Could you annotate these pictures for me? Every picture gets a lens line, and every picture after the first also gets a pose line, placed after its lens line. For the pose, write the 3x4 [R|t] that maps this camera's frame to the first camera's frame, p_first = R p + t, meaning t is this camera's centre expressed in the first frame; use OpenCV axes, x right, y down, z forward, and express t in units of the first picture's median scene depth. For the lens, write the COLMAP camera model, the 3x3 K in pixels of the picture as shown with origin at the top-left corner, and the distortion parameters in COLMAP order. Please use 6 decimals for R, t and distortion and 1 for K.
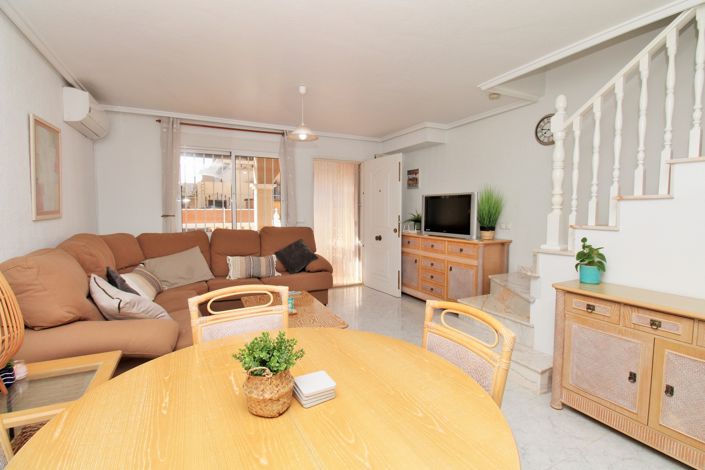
lens RADIAL K [[334.8, 0, 354.8], [0, 334.8, 232.4], [0, 0, 1]] dist [-0.018857, -0.002815]
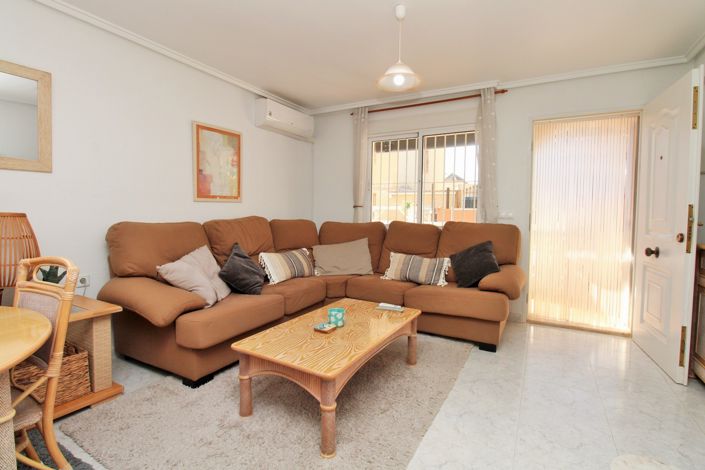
lens RADIAL K [[334.8, 0, 354.2], [0, 334.8, 232.1], [0, 0, 1]] dist [-0.018857, -0.002815]
pose [[0.559885, 0.051938, -0.826941, 0.267291], [-0.070605, 0.997394, 0.014839, 0.012511], [0.825557, 0.050078, 0.562093, 0.407471]]
